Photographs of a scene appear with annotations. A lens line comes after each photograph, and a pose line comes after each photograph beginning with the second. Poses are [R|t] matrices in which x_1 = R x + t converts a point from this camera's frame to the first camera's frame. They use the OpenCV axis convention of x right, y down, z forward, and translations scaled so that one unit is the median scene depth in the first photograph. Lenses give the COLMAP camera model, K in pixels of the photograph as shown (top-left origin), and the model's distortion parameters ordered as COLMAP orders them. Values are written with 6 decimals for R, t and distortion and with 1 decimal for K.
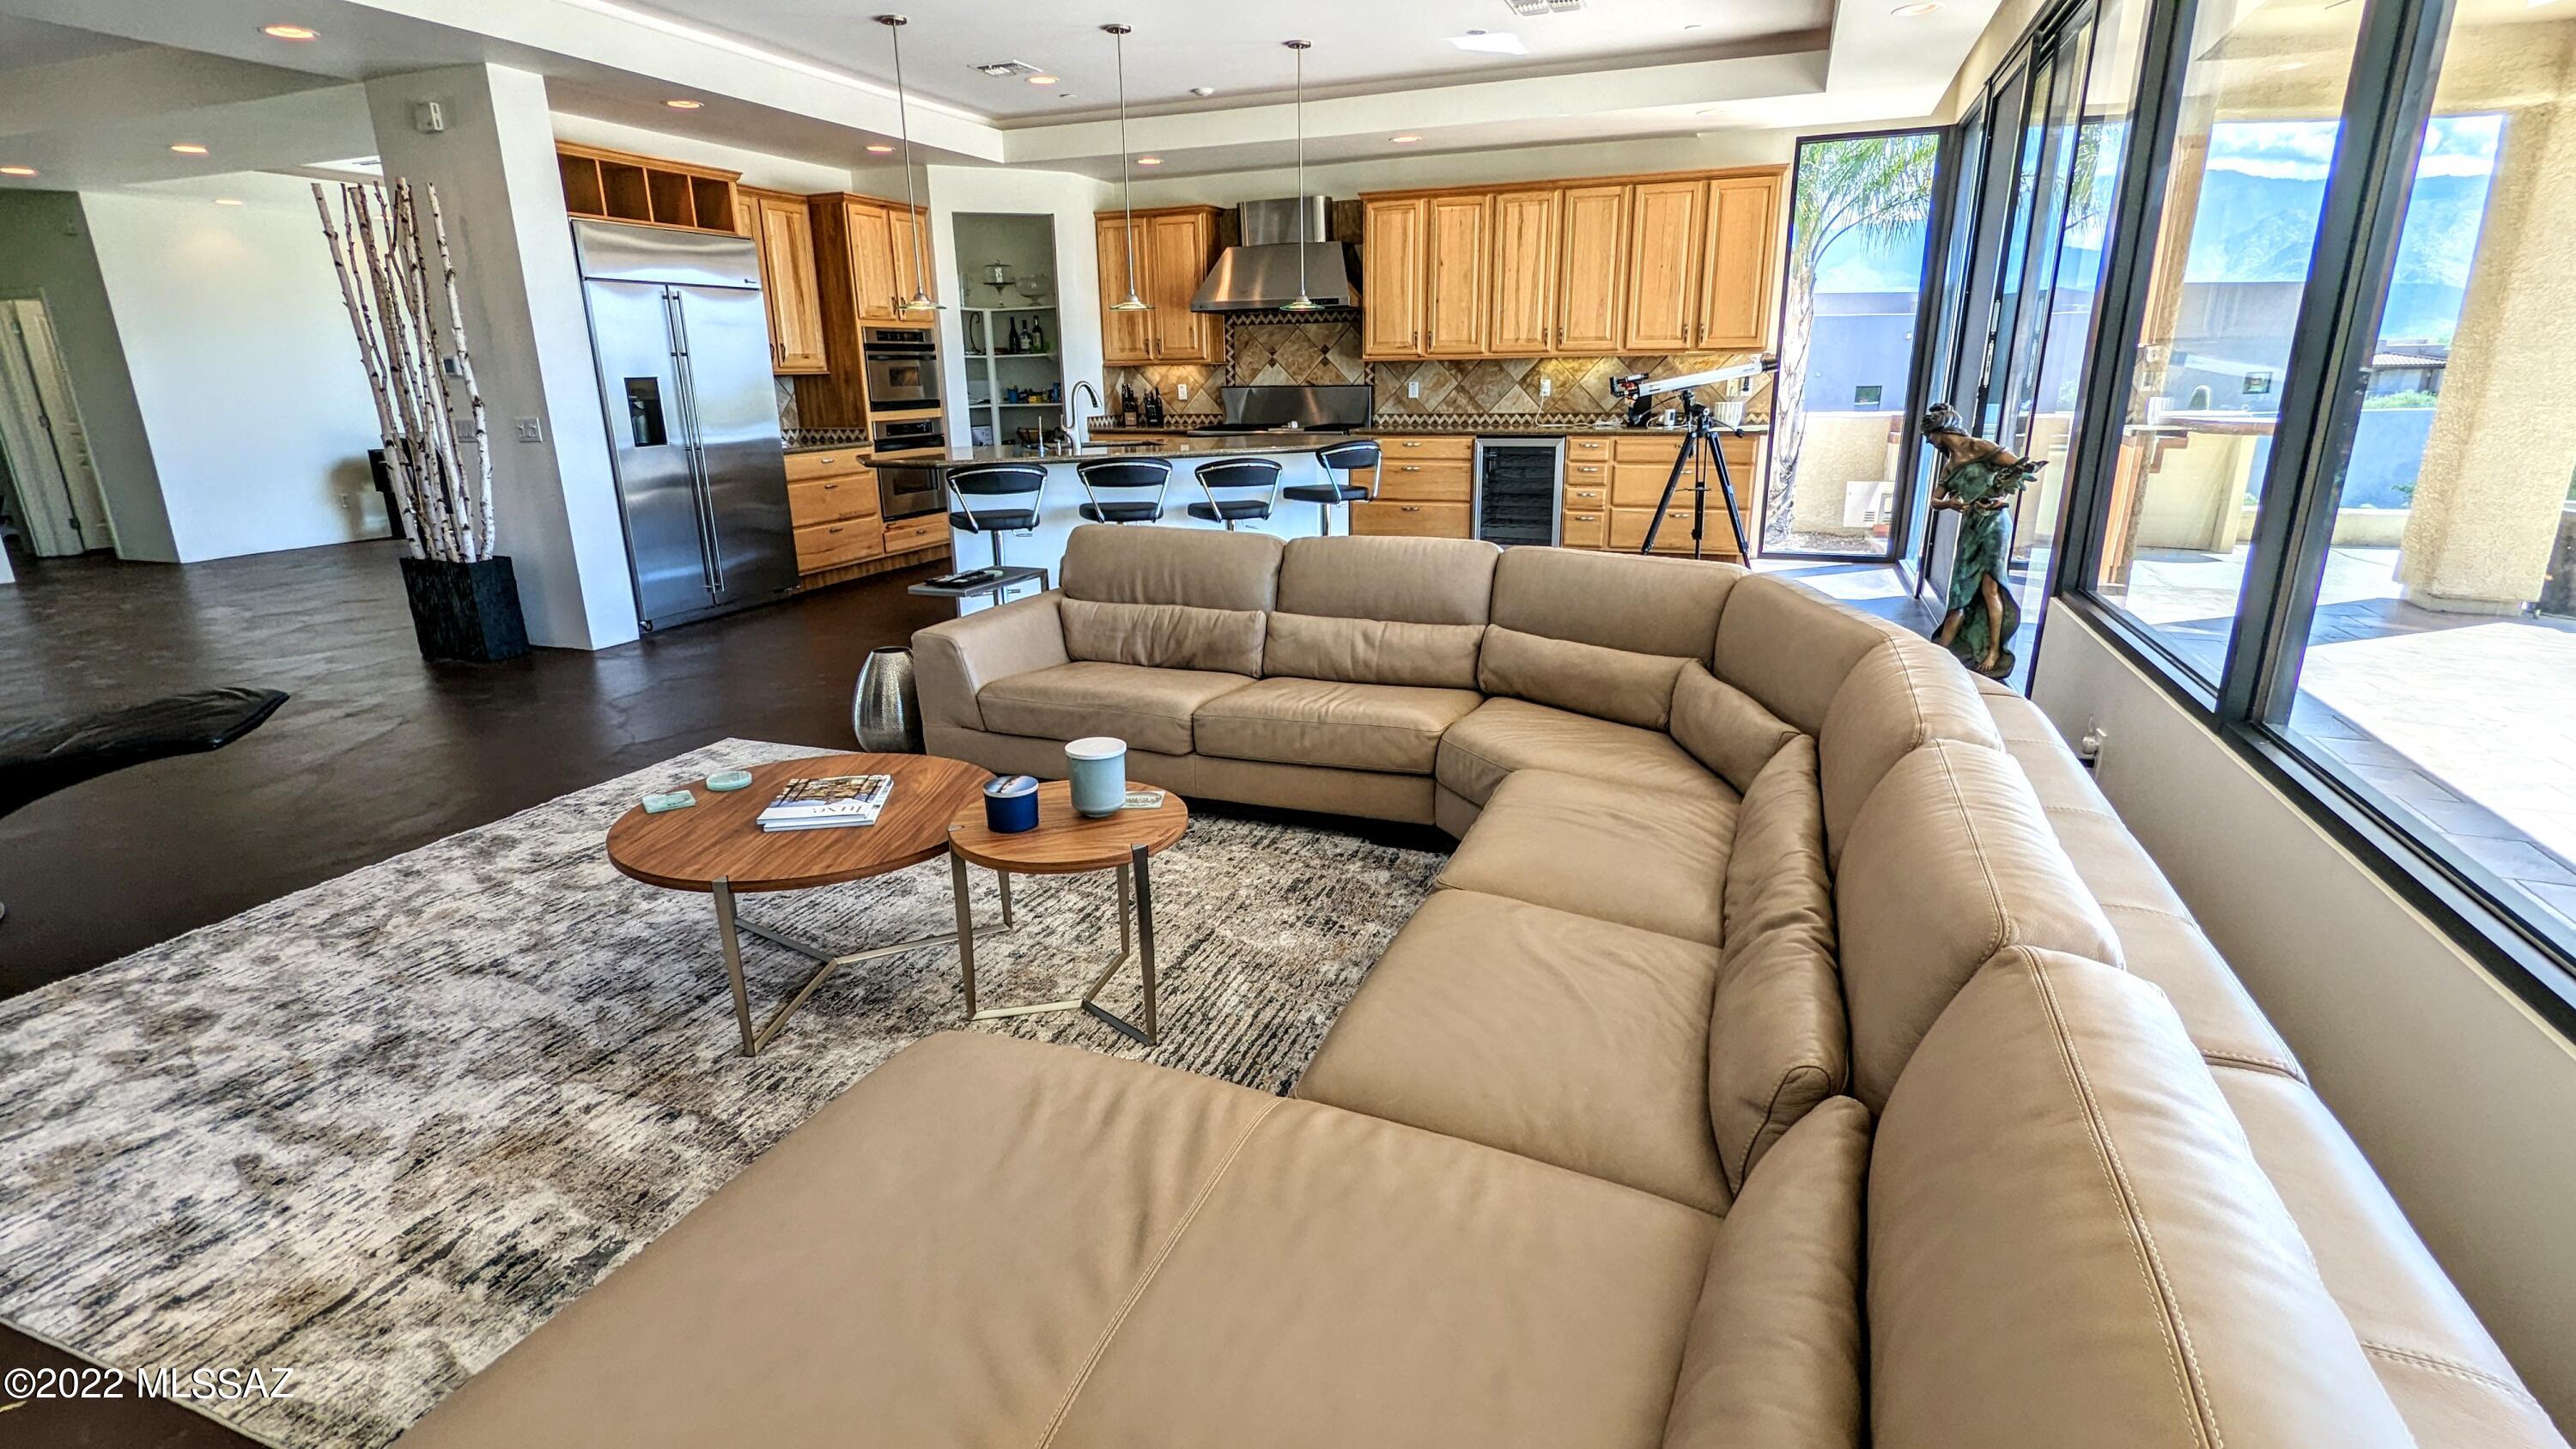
lens RADIAL K [[1217.4, 0, 1293.8], [0, 1217.4, 737.7], [0, 0, 1]] dist [0.001486, 0.001160]
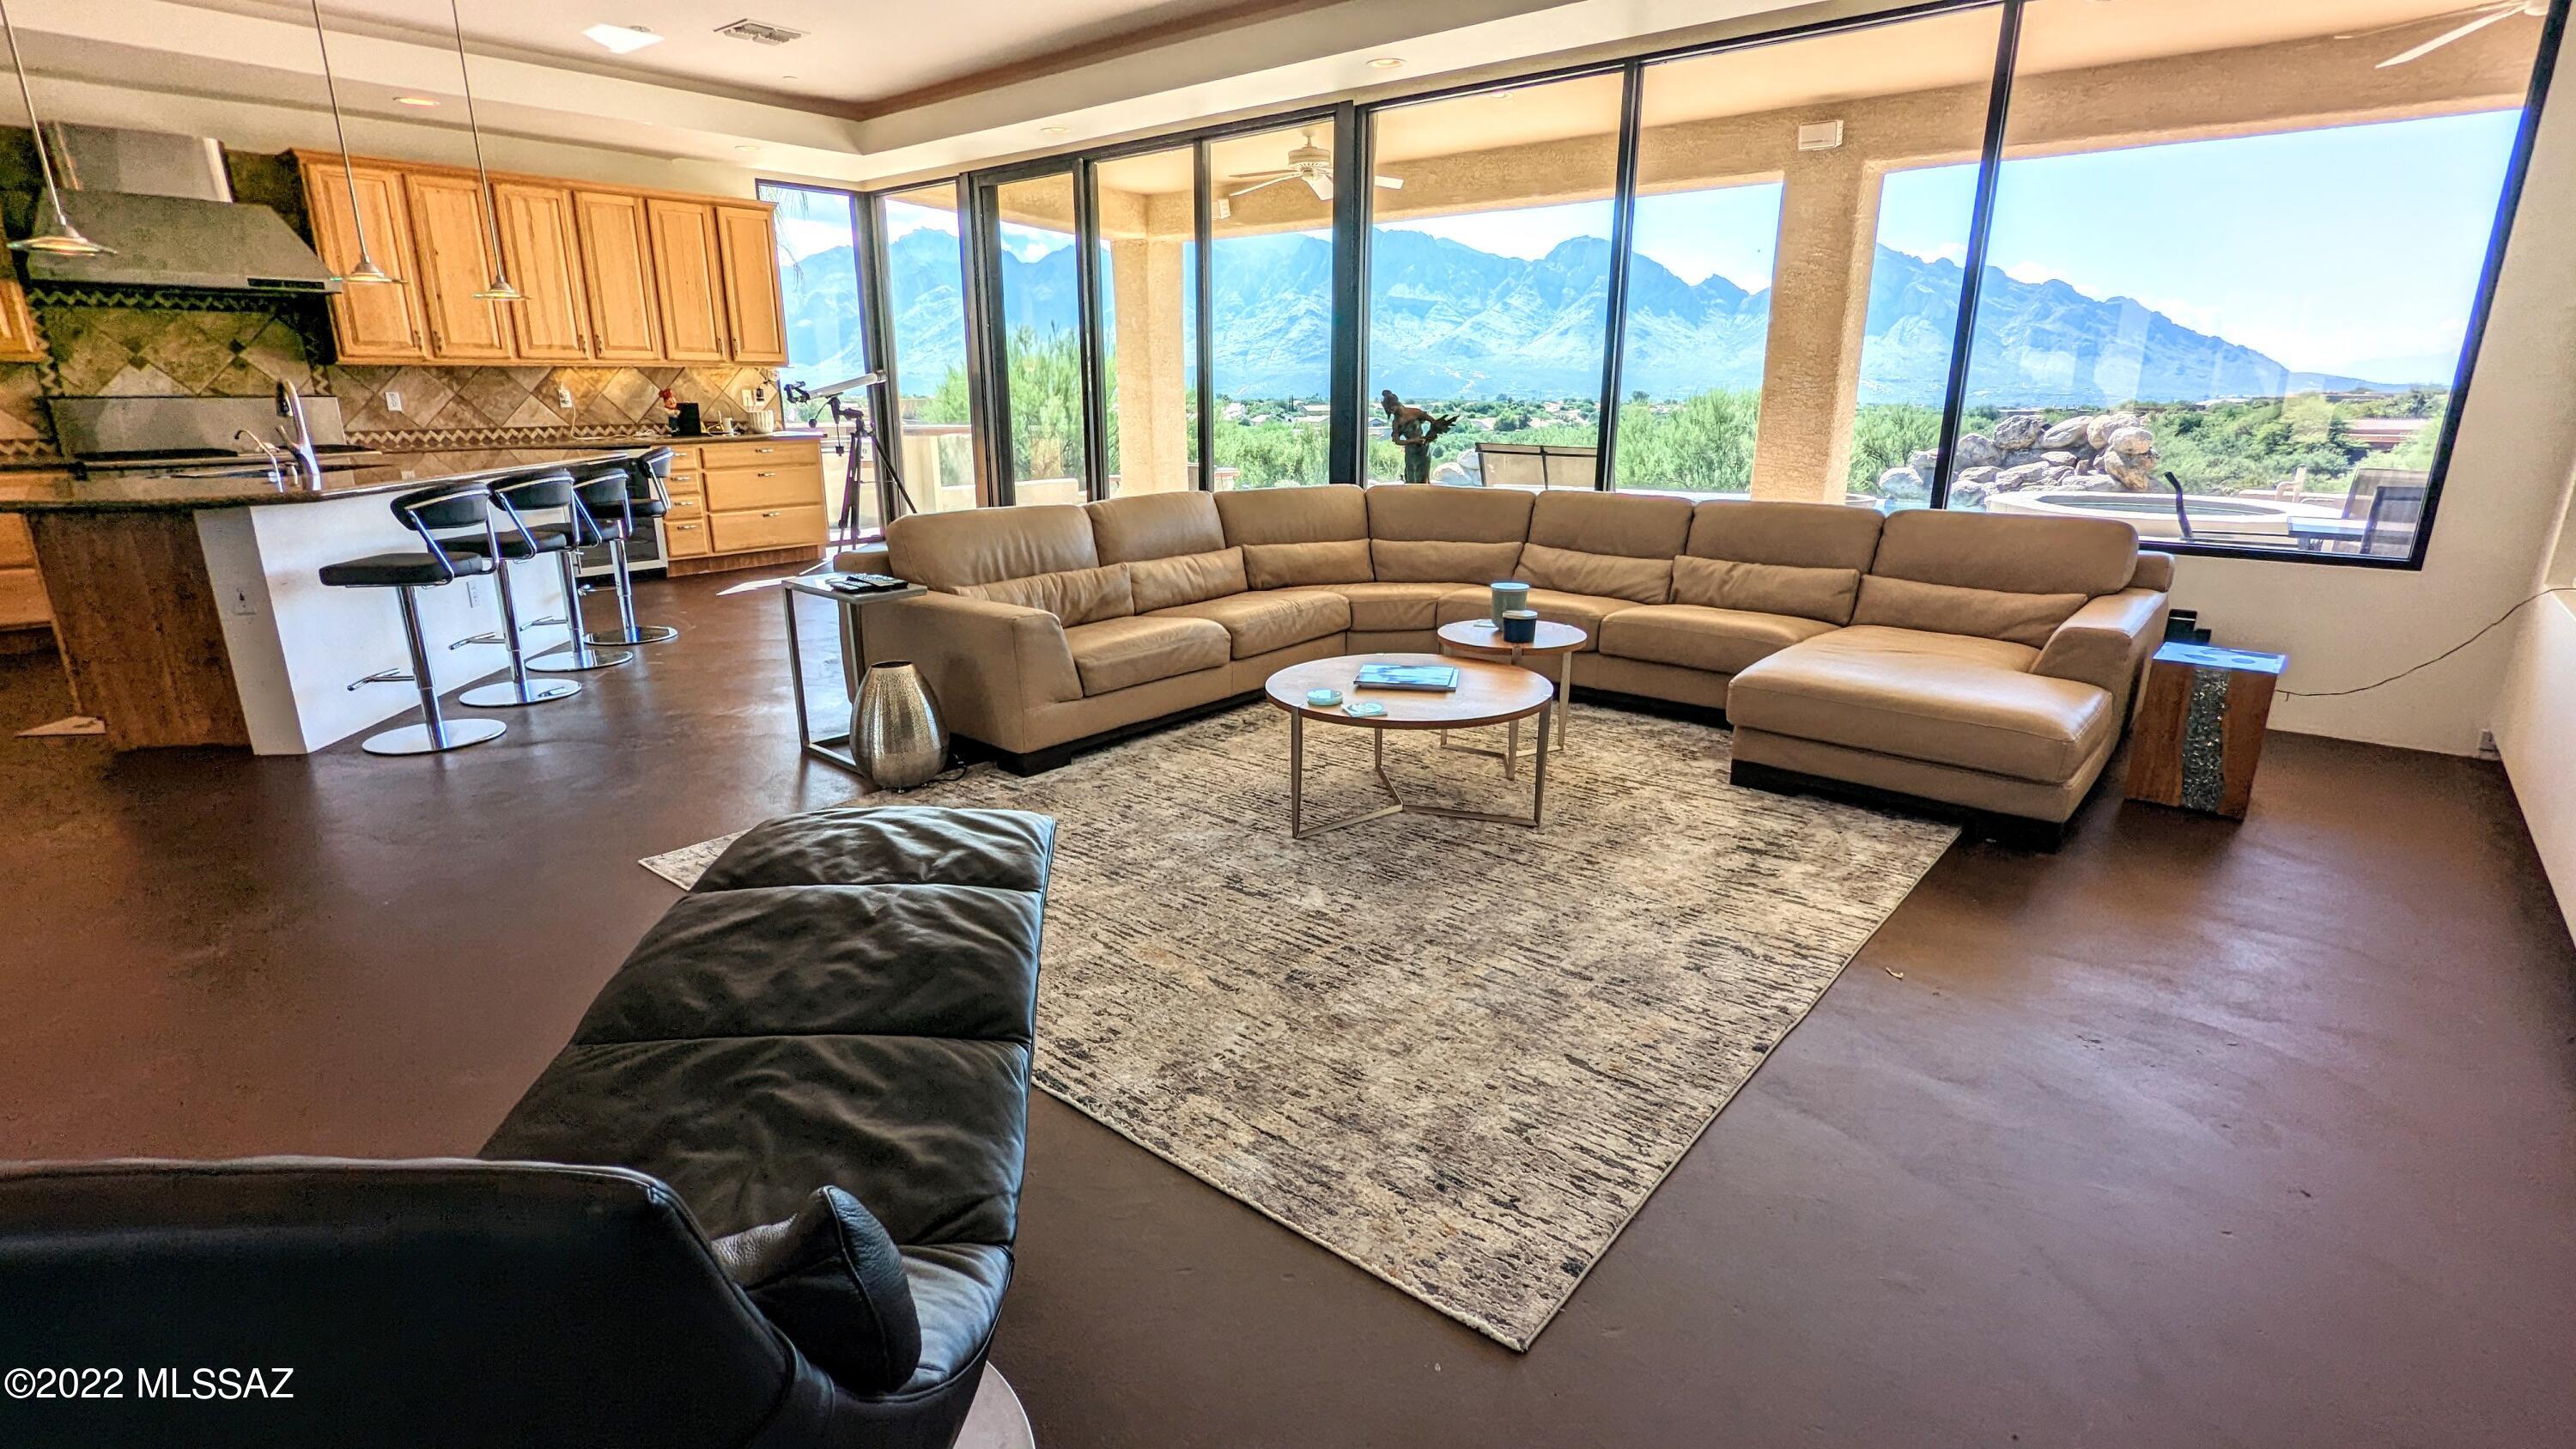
lens RADIAL K [[1217.4, 0, 1283.8], [0, 1217.4, 736.2], [0, 0, 1]] dist [0.001486, 0.001160]
pose [[0.337214, -0.246940, 0.908464, -0.519281], [0.270875, 0.949629, 0.157583, -0.040590], [-0.901617, 0.192941, 0.387118, 0.194612]]
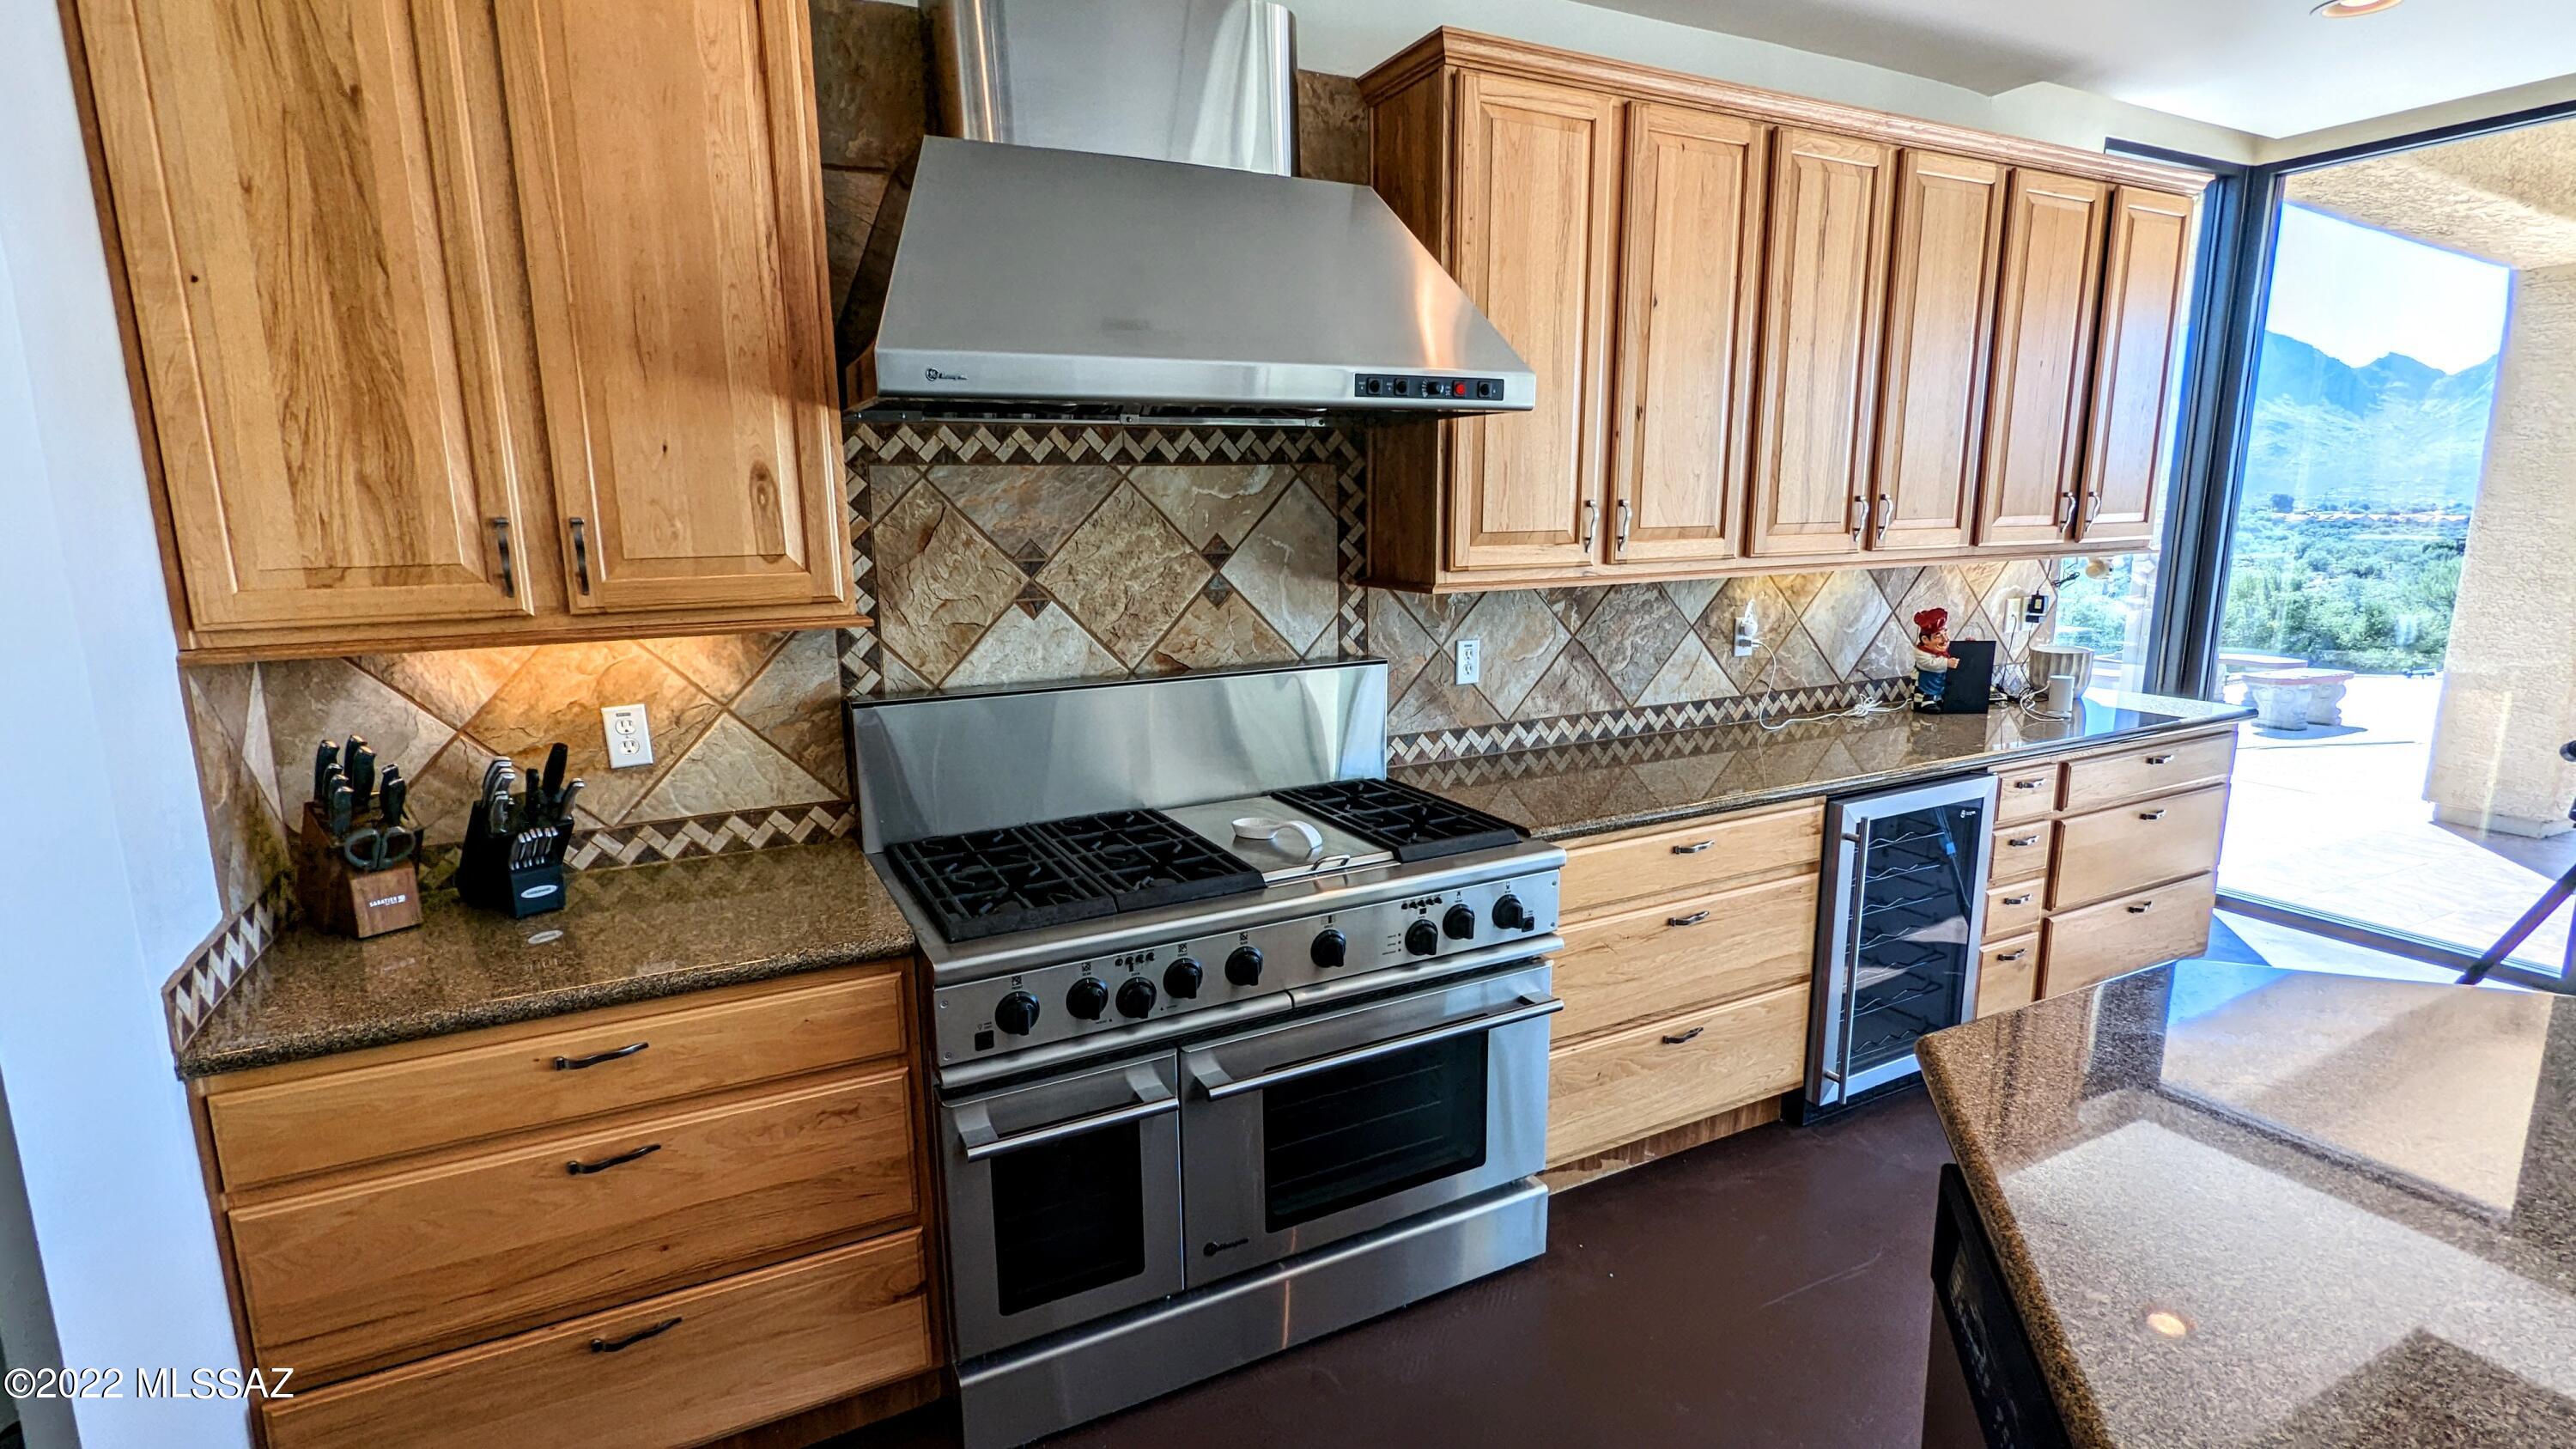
lens RADIAL K [[1217.4, 0, 1292.5], [0, 1217.4, 750.1], [0, 0, 1]] dist [0.001486, 0.001160]
pose [[0.671188, -0.142765, 0.727410, -0.195686], [0.216465, 0.976256, -0.008130, -0.280026], [-0.708978, 0.162916, 0.686155, 0.835614]]
